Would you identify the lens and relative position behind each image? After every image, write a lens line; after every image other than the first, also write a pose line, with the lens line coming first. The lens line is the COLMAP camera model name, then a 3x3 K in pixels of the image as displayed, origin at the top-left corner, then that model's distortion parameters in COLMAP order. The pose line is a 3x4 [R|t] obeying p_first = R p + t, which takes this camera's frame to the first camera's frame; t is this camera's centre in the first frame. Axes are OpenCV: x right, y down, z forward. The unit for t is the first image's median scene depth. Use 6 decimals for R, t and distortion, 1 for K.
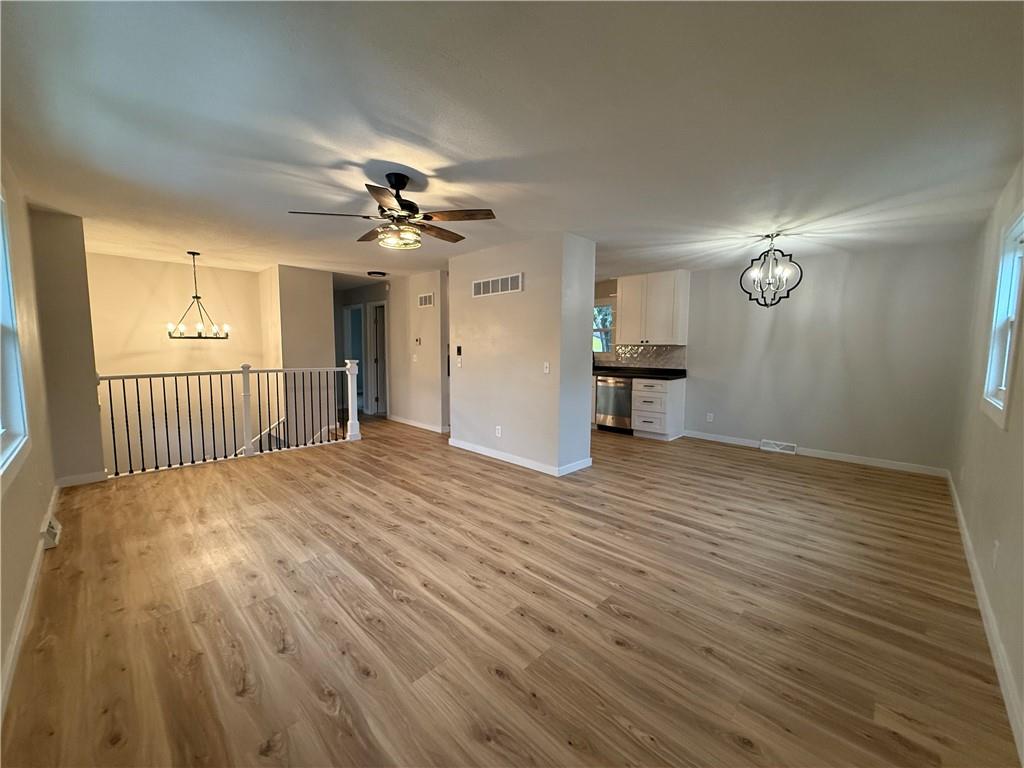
lens RADIAL K [[407.2, 0, 508.2], [0, 407.2, 387.6], [0, 0, 1]] dist [0.001366, -0.000839]
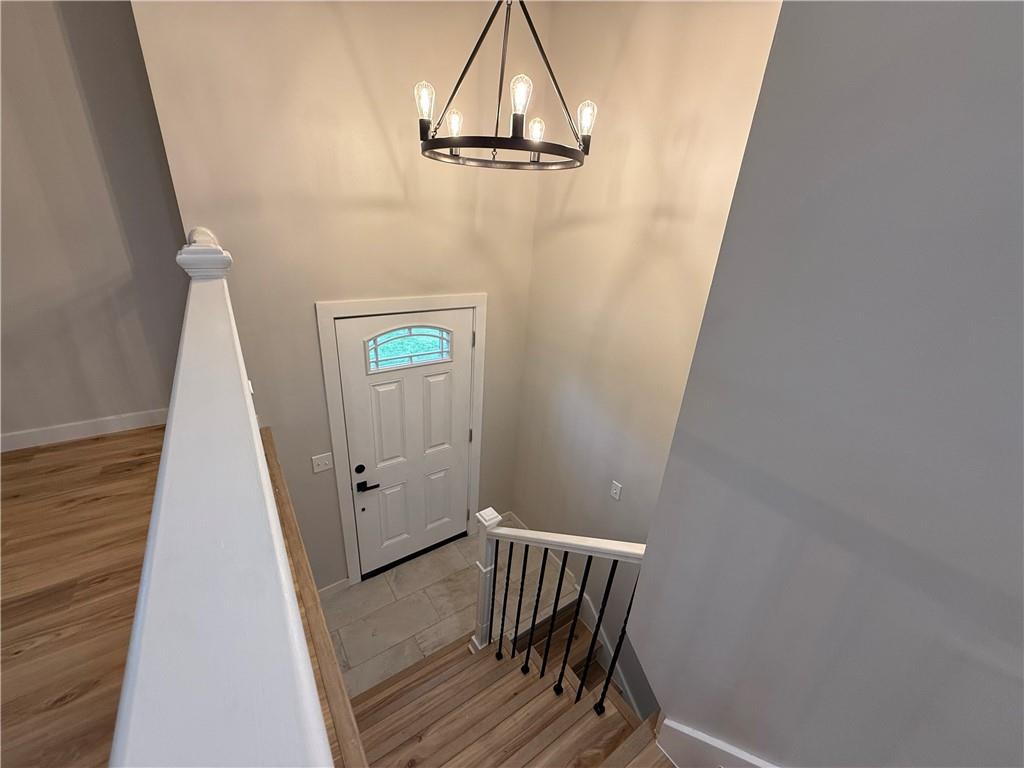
lens RADIAL K [[407.2, 0, 507.4], [0, 407.2, 386.2], [0, 0, 1]] dist [0.001366, -0.000839]
pose [[-0.182385, 0.368656, -0.911498, -0.737109], [-0.160935, 0.903351, 0.397563, -0.152442], [0.969967, 0.219202, -0.105428, 1.829123]]
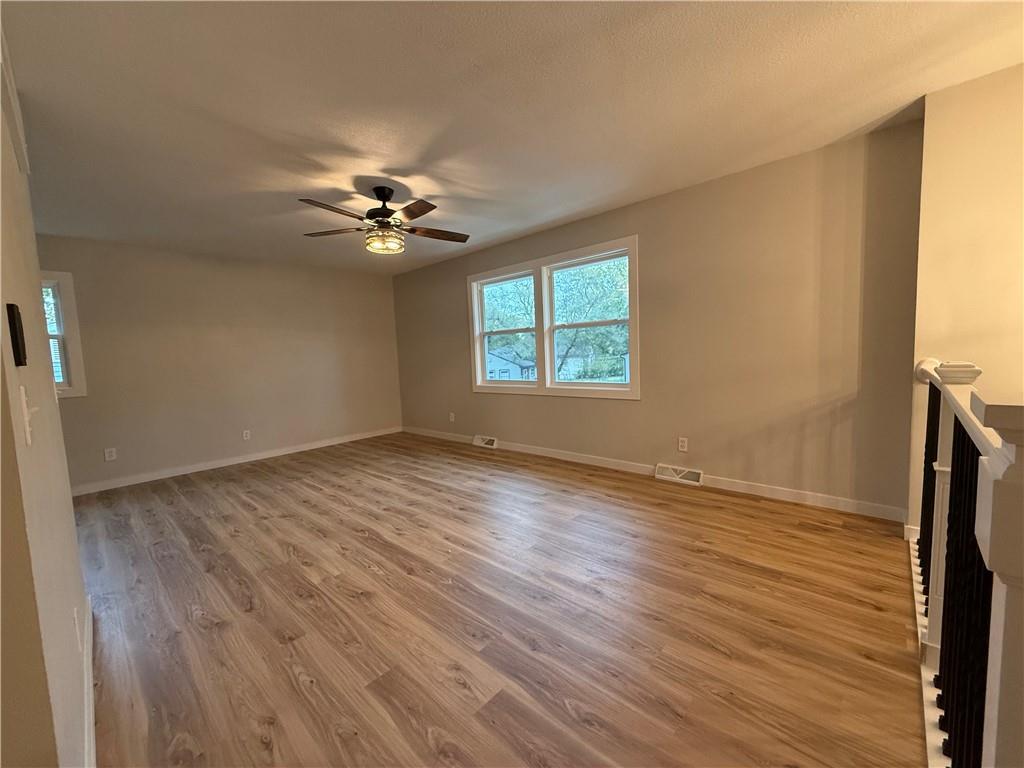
lens RADIAL K [[407.2, 0, 509.2], [0, 407.2, 382.0], [0, 0, 1]] dist [0.001366, -0.000839]
pose [[-0.998995, 0.036868, -0.025495, -0.511450], [0.031786, 0.983700, 0.176988, -0.163818], [0.031605, 0.176000, -0.983883, 1.979819]]
